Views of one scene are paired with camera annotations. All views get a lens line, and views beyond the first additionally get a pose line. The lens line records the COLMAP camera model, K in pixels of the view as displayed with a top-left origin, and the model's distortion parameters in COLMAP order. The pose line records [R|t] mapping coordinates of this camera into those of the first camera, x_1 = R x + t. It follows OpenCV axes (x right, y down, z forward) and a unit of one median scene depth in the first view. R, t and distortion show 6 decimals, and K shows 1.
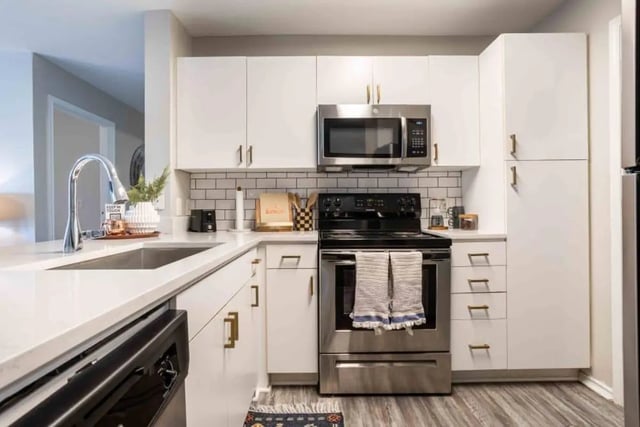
lens RADIAL K [[342.0, 0, 320.0], [0, 342.0, 213.5], [0, 0, 1]] dist [-0.022379, 0.000617]
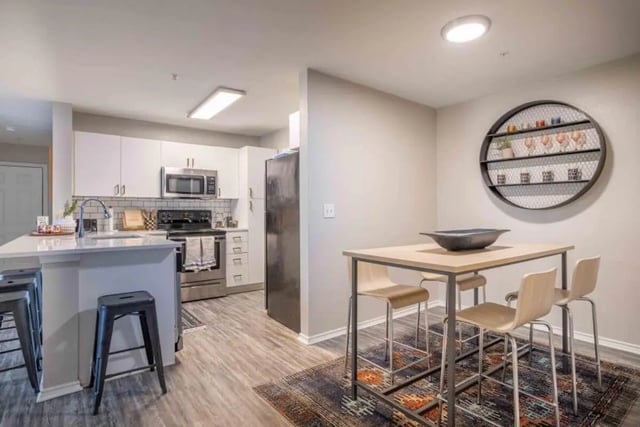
lens RADIAL K [[342.0, 0, 320.0], [0, 342.0, 213.5], [0, 0, 1]] dist [-0.022379, 0.000617]
pose [[0.803478, 0.004152, 0.595320, -0.453601], [0.001006, 0.999965, -0.008331, -0.024737], [-0.595334, 0.007293, 0.803446, -1.167573]]
